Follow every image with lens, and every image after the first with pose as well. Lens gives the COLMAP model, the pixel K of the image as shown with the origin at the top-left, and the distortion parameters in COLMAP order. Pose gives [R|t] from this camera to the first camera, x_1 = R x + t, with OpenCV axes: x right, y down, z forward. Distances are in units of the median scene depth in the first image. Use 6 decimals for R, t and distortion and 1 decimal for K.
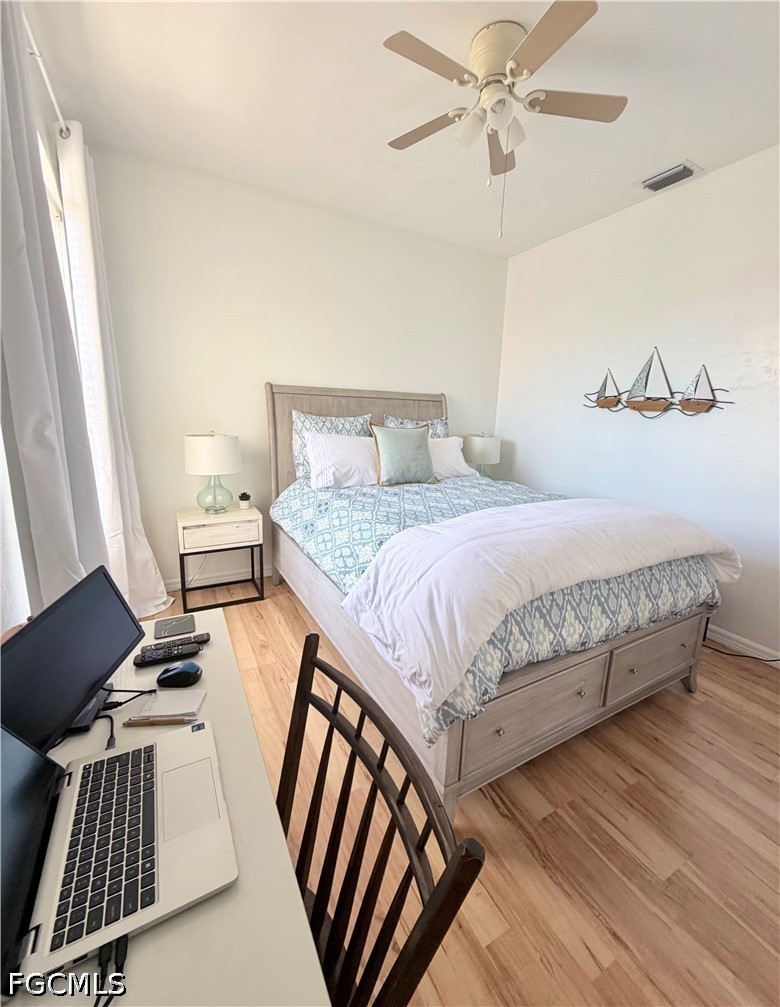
lens RADIAL K [[414.5, 0, 389.6], [0, 414.5, 489.3], [0, 0, 1]] dist [0.001396, 0.000078]
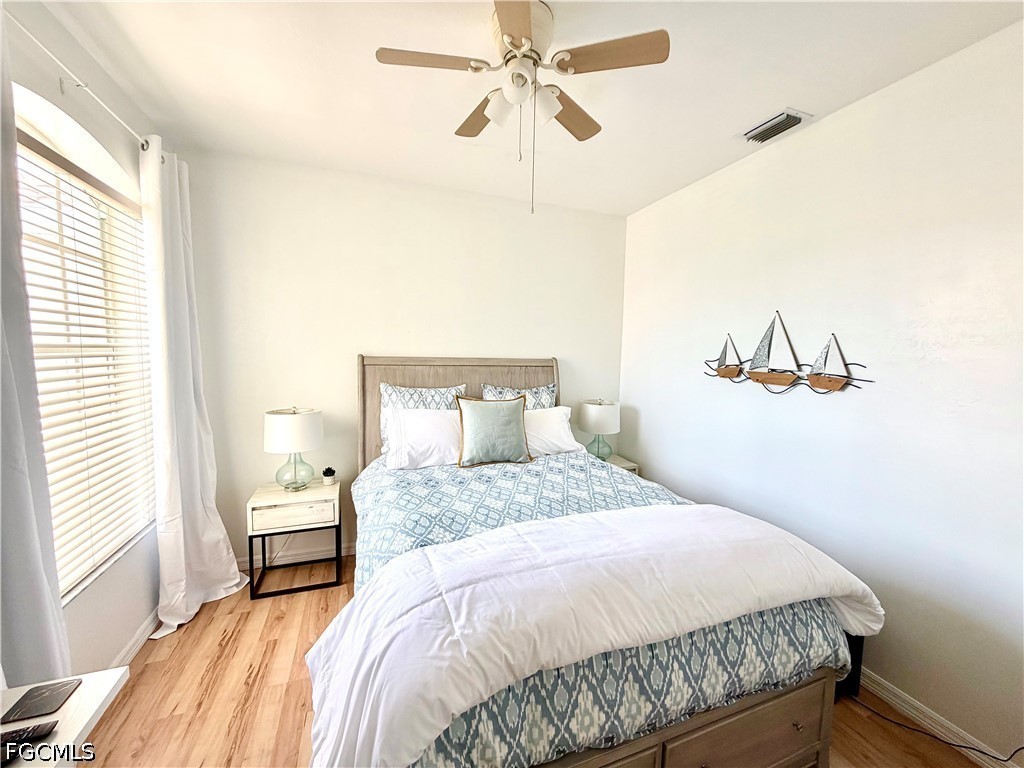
lens RADIAL K [[407.2, 0, 512.0], [0, 407.2, 384.0], [0, 0, 1]] dist [0.002305, -0.000056]
pose [[0.988967, -0.001251, -0.148132, 0.230477], [-0.014730, 0.994179, -0.106733, -0.098068], [0.147404, 0.107737, 0.983191, 0.112502]]
